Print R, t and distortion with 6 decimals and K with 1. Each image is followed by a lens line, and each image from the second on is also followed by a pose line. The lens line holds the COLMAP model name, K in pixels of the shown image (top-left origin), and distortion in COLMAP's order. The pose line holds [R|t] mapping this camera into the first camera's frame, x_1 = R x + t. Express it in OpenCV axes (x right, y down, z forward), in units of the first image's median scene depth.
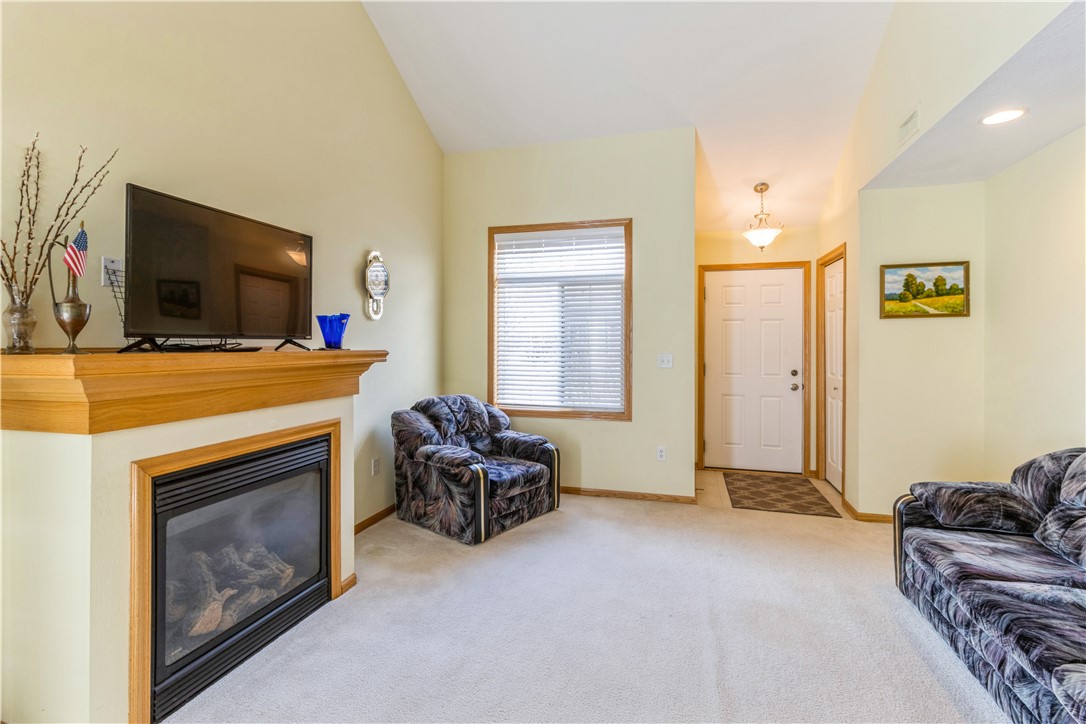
lens RADIAL K [[509.1, 0, 544.4], [0, 509.1, 346.2], [0, 0, 1]] dist [0.000194, 0.001151]
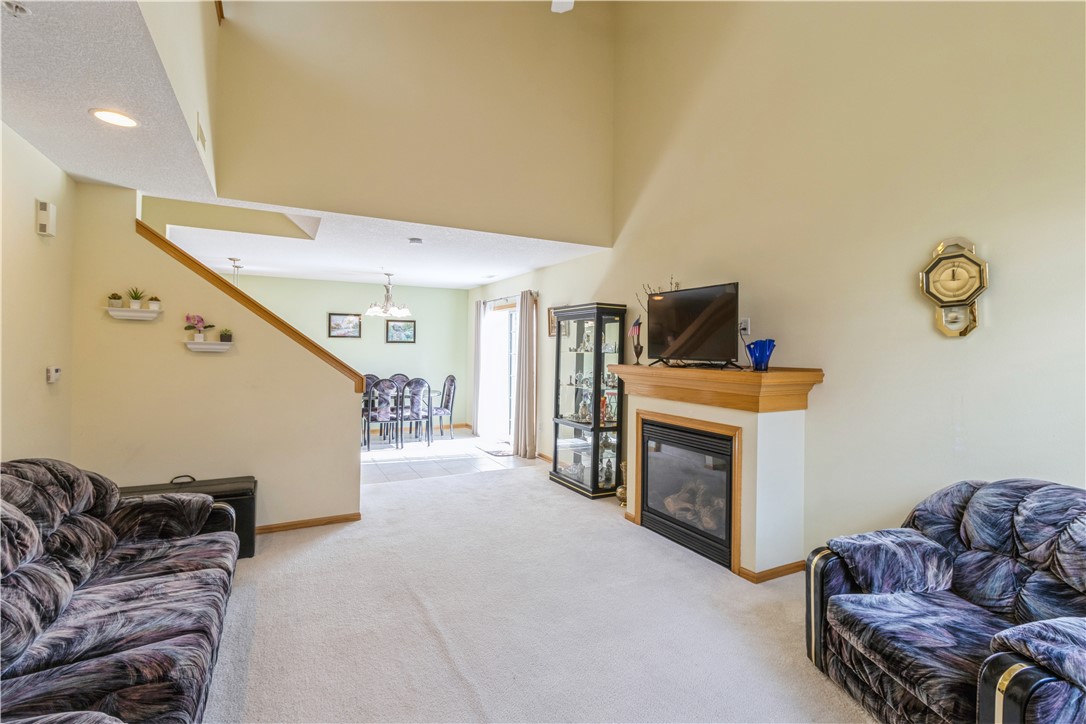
lens RADIAL K [[509.1, 0, 544.4], [0, 509.1, 346.2], [0, 0, 1]] dist [0.000194, 0.001151]
pose [[-0.731976, -0.012889, -0.681209, 0.543663], [-0.013882, 0.999896, -0.004002, -0.028393], [0.681189, 0.006528, -0.732078, 1.122749]]
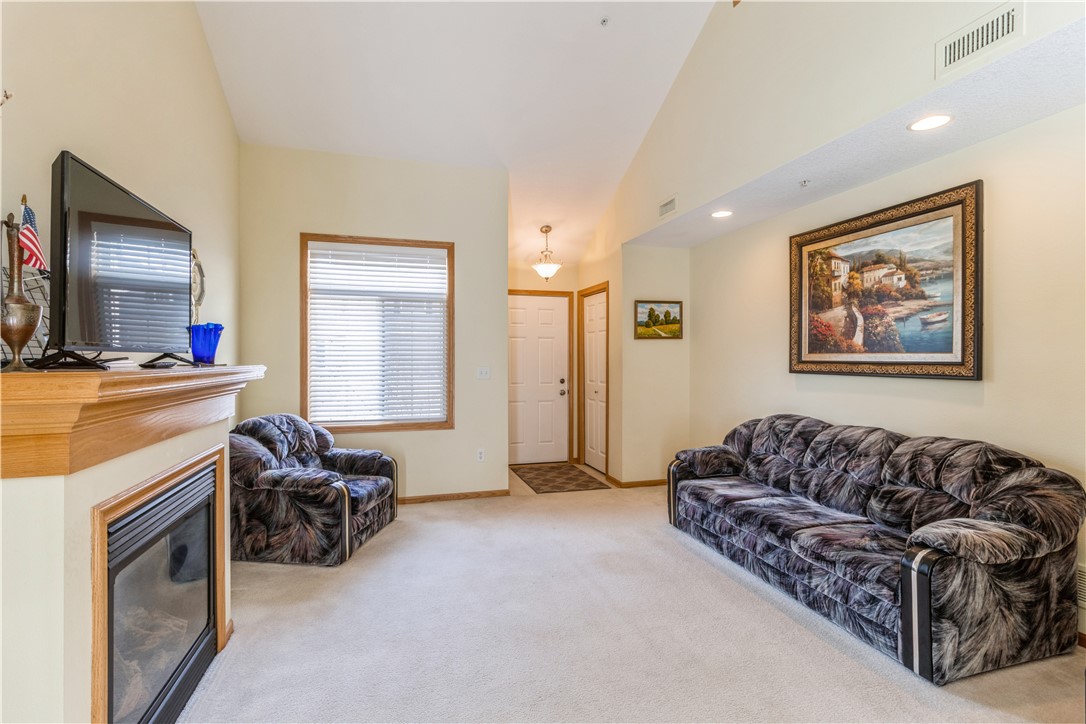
lens RADIAL K [[504.2, 0, 543.0], [0, 504.2, 362.0], [0, 0, 1]] dist [0.001416, 0.000574]
pose [[0.844585, -0.006215, 0.535385, -0.287681], [0.004564, 0.999980, 0.004409, 0.000395], [-0.535402, -0.001280, 0.844596, -0.017704]]
